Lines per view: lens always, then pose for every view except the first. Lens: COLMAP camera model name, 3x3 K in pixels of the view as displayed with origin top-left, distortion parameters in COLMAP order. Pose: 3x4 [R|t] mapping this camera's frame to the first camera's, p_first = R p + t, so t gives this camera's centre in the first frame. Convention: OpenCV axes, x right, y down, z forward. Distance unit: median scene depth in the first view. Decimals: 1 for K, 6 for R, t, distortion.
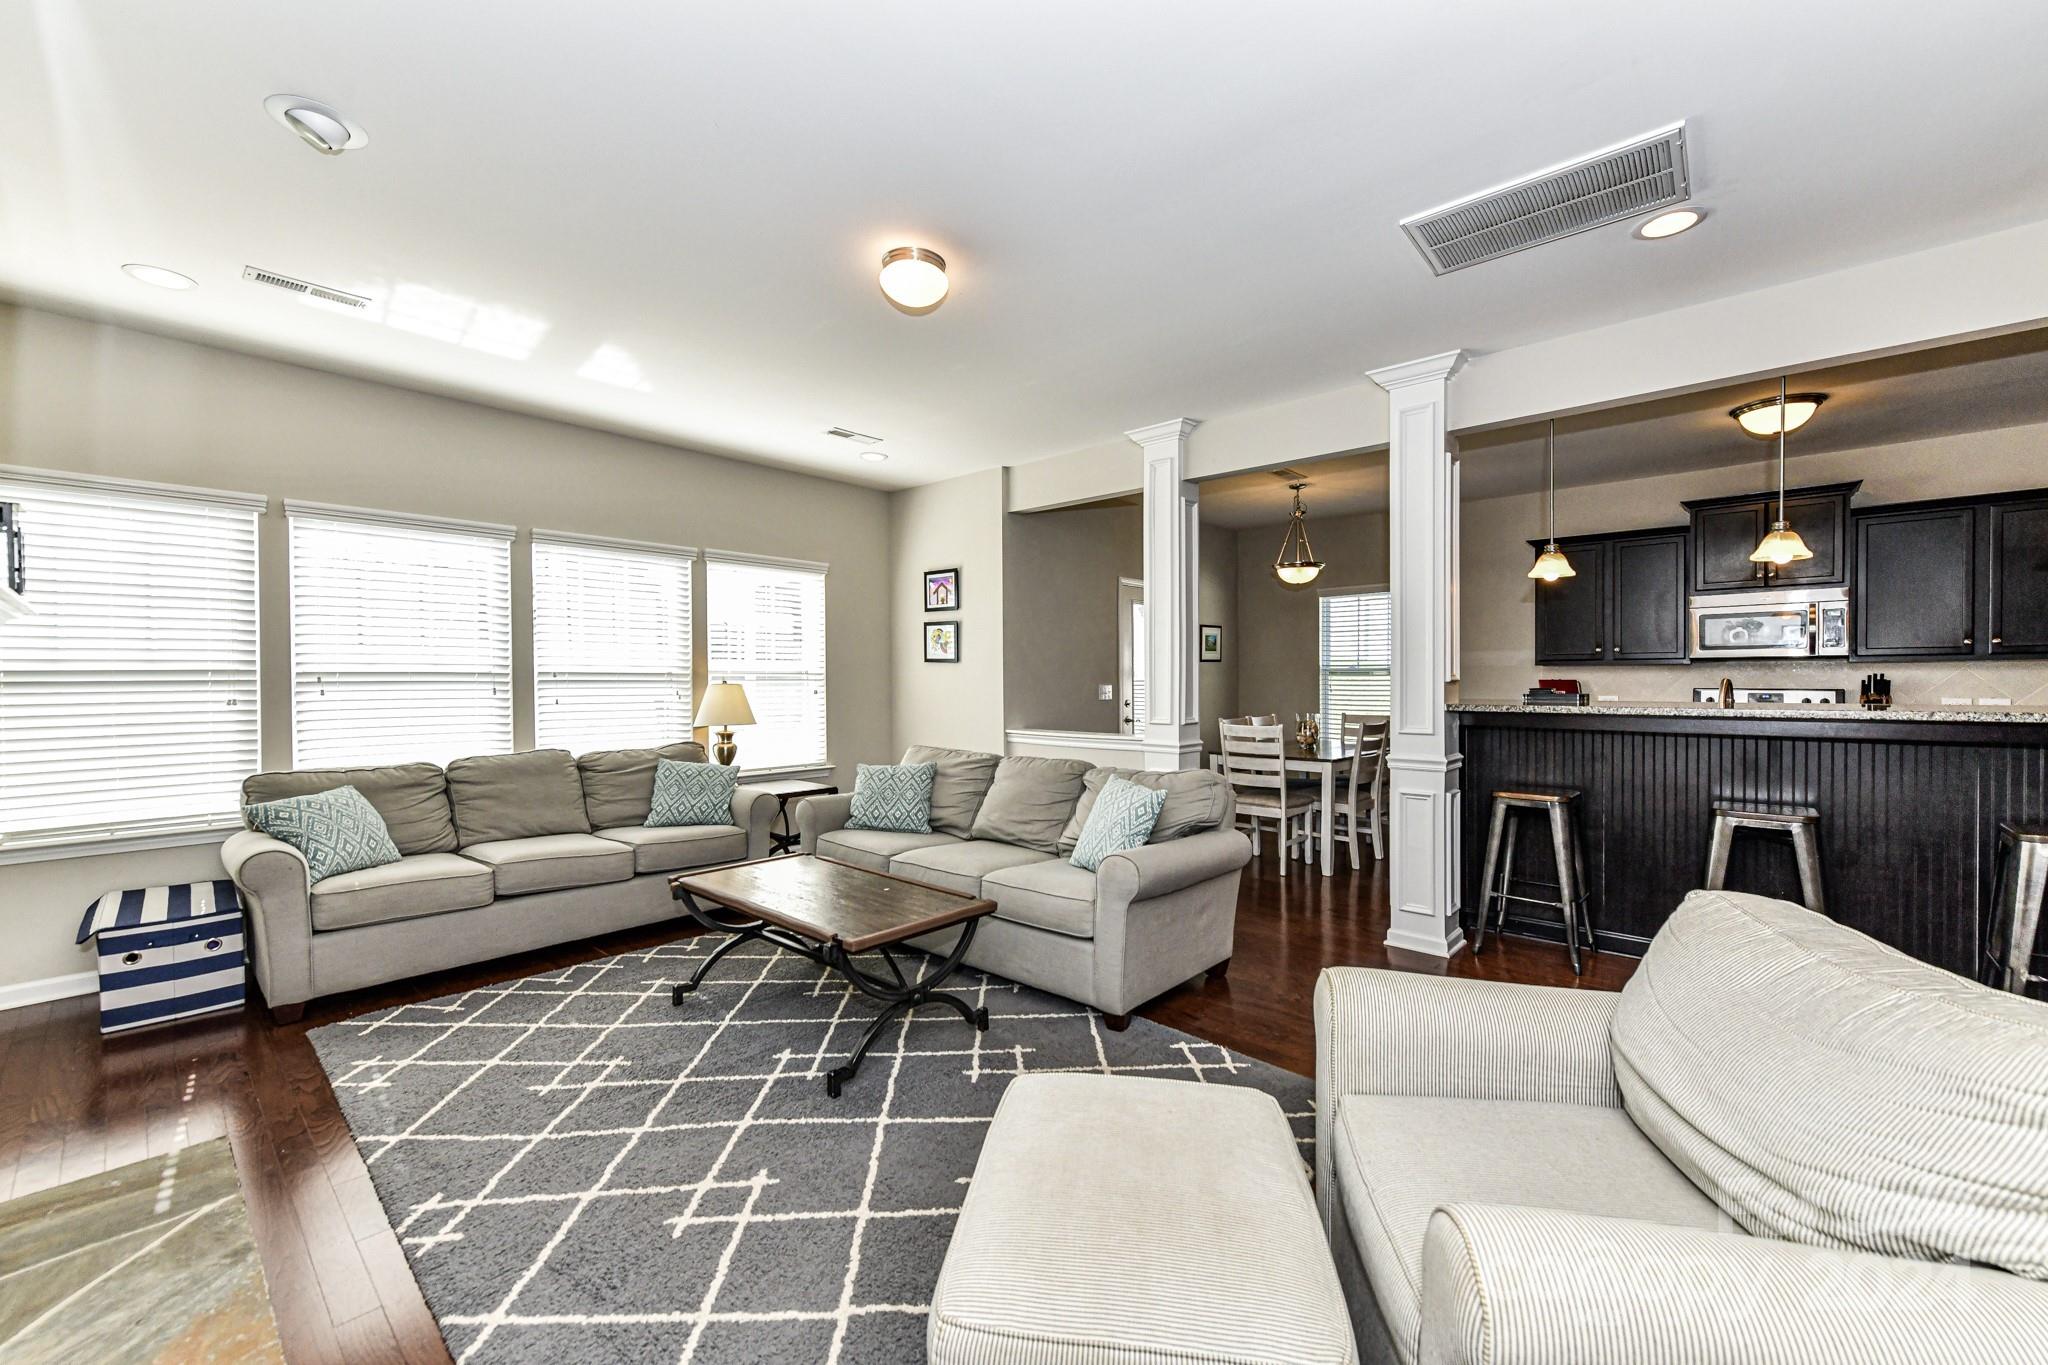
lens RADIAL K [[804.3, 0, 1033.3], [0, 804.3, 690.8], [0, 0, 1]] dist [0.003671, -0.000713]
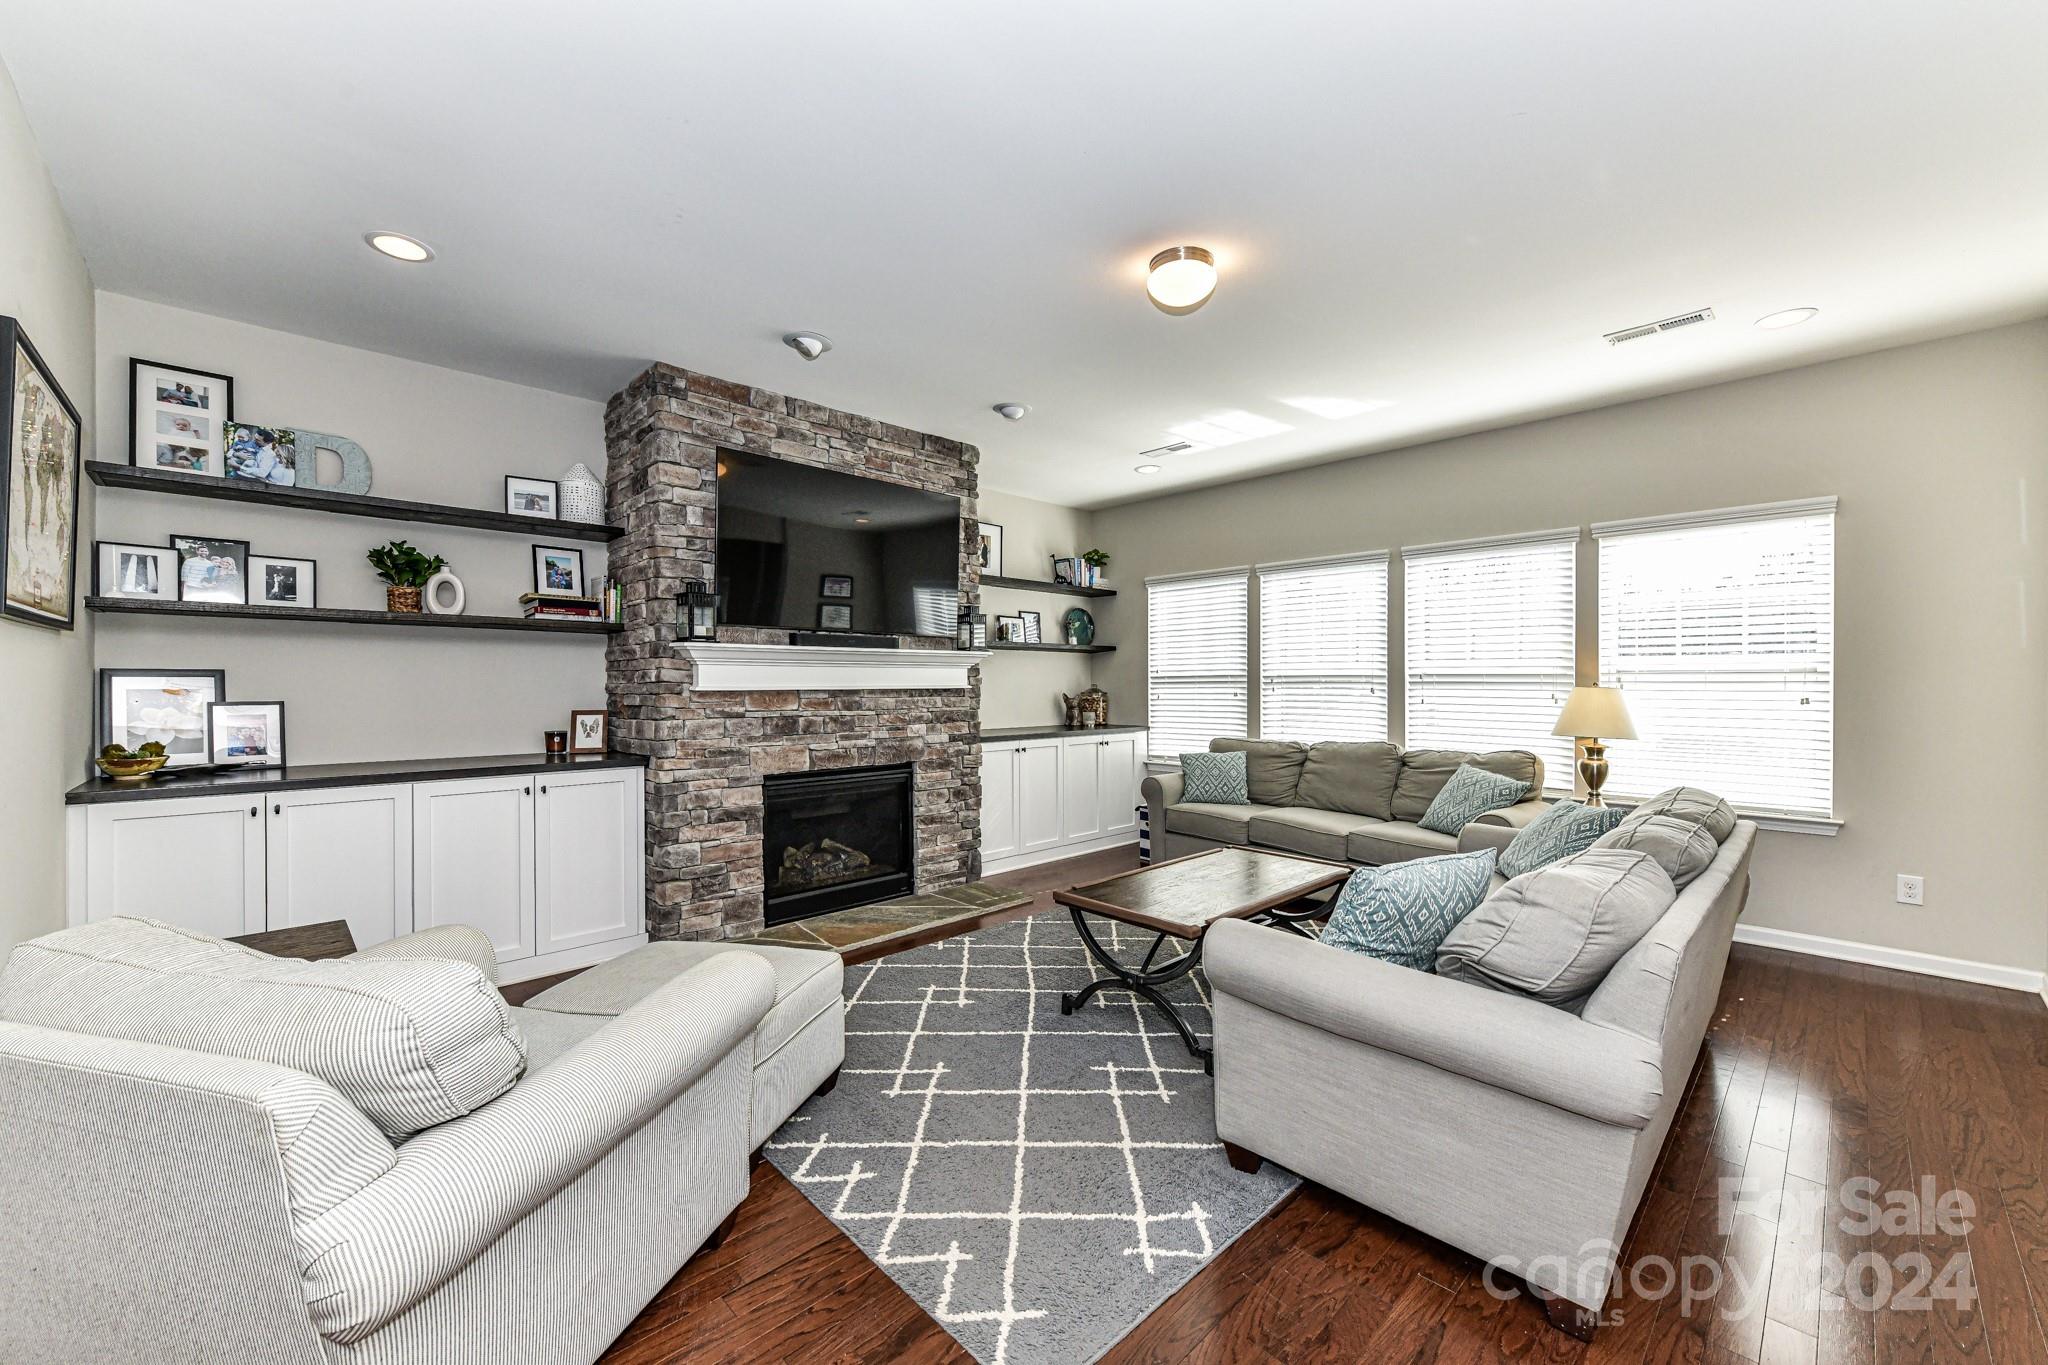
lens RADIAL K [[804.3, 0, 1029.0], [0, 804.3, 690.1], [0, 0, 1]] dist [0.003671, -0.000713]
pose [[-0.068267, 0.010572, -0.997611, 0.548463], [-0.016778, 0.999790, 0.011743, -0.005929], [0.997526, 0.017539, -0.068075, 0.562344]]
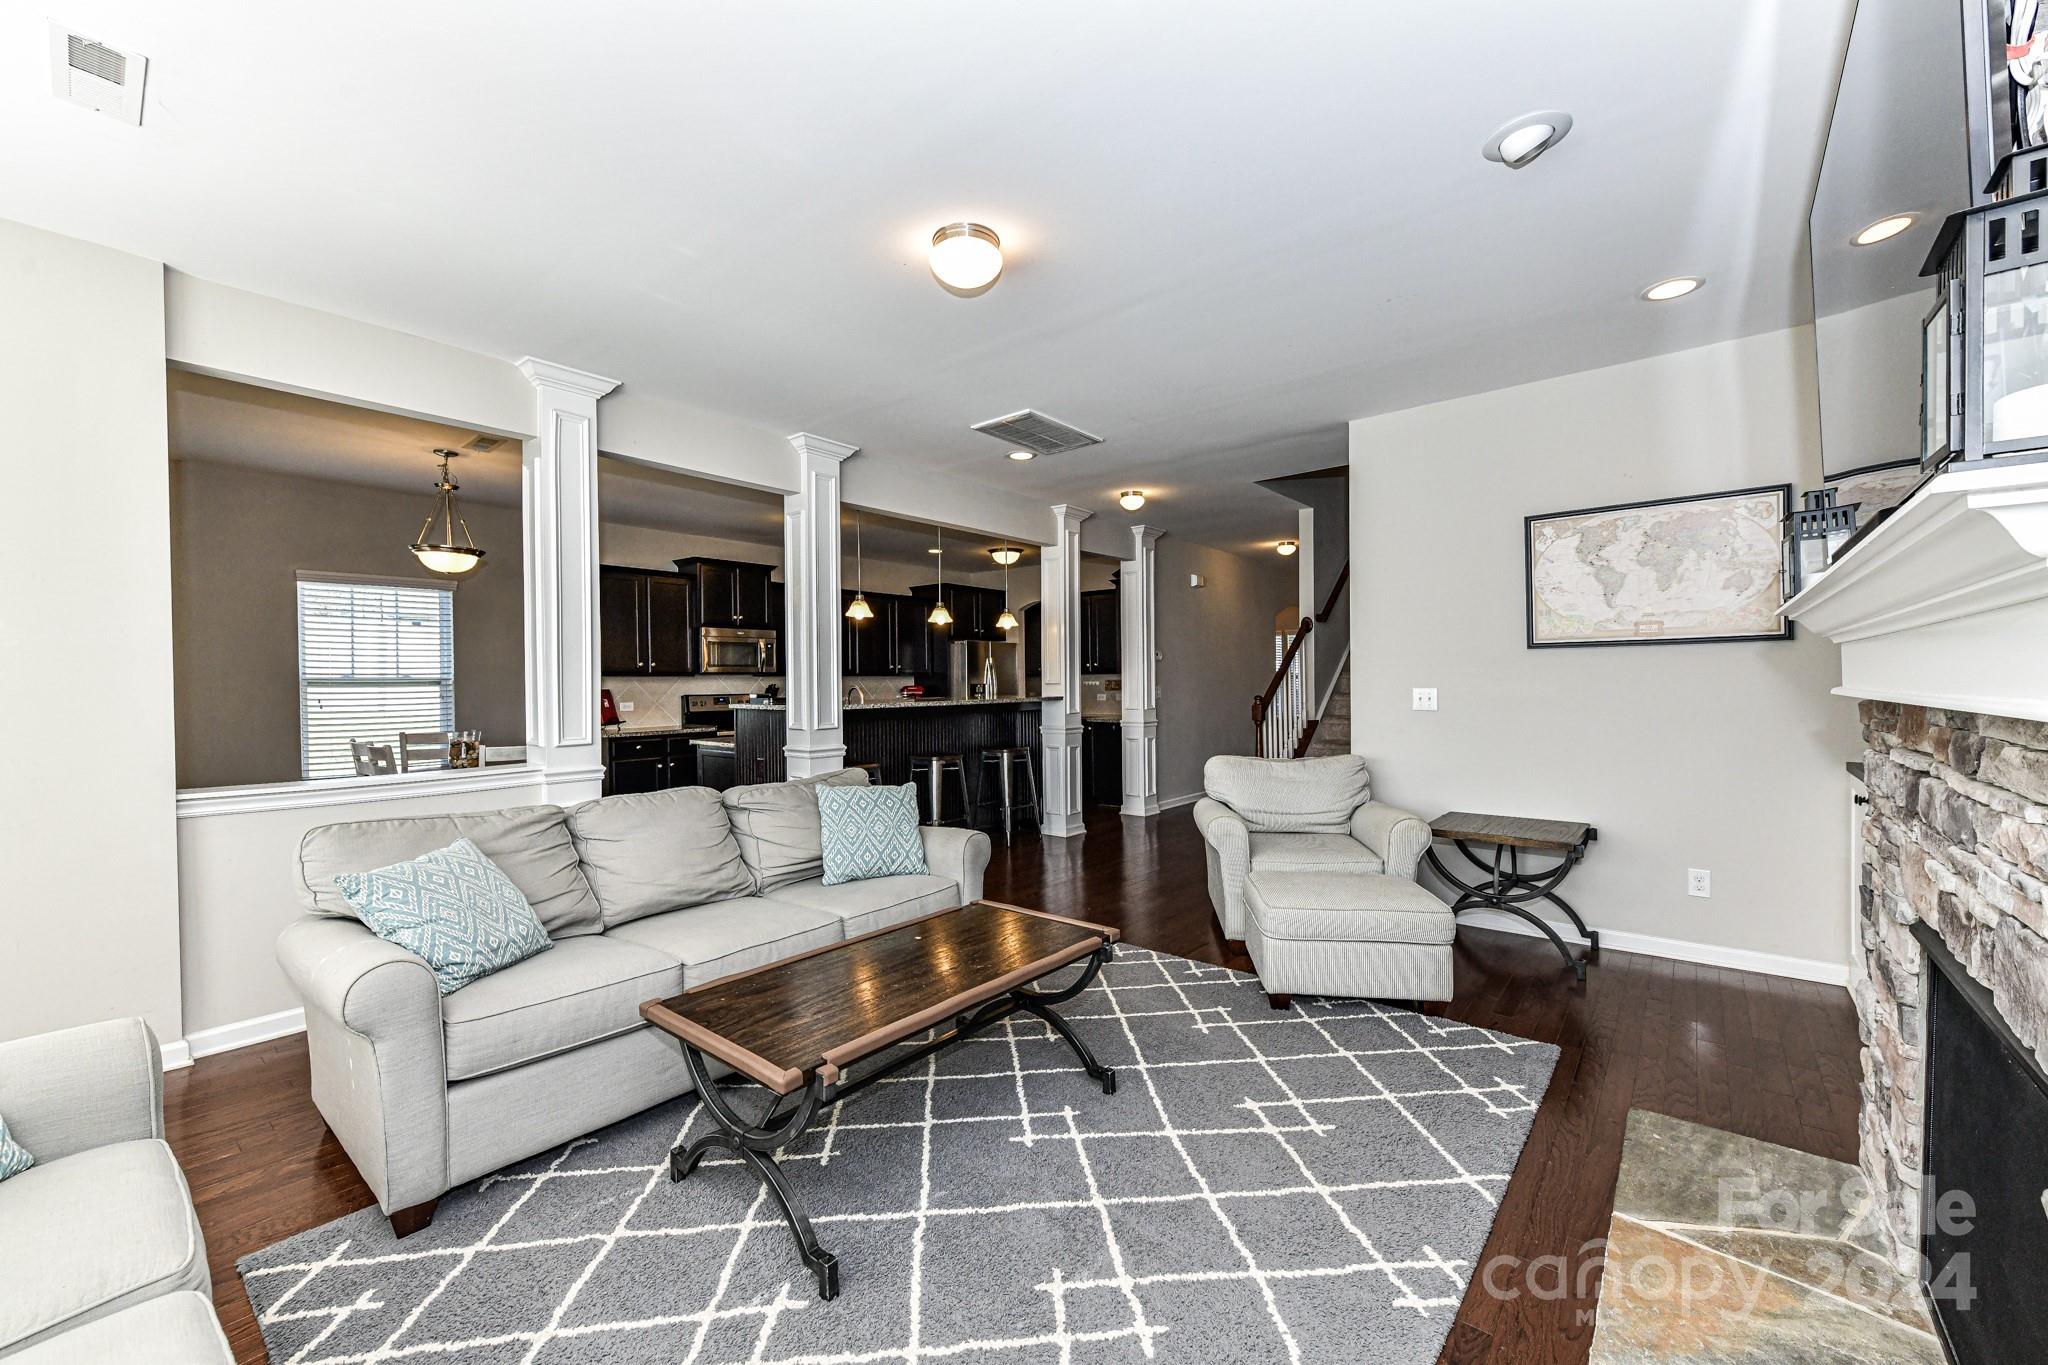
lens RADIAL K [[804.3, 0, 1023.3], [0, 804.3, 681.6], [0, 0, 1]] dist [0.003671, -0.000713]
pose [[-0.028985, 0.004140, 0.999571, -0.695591], [0.025580, 0.999667, -0.003399, -0.008032], [-0.999252, 0.025471, -0.029082, 0.621906]]
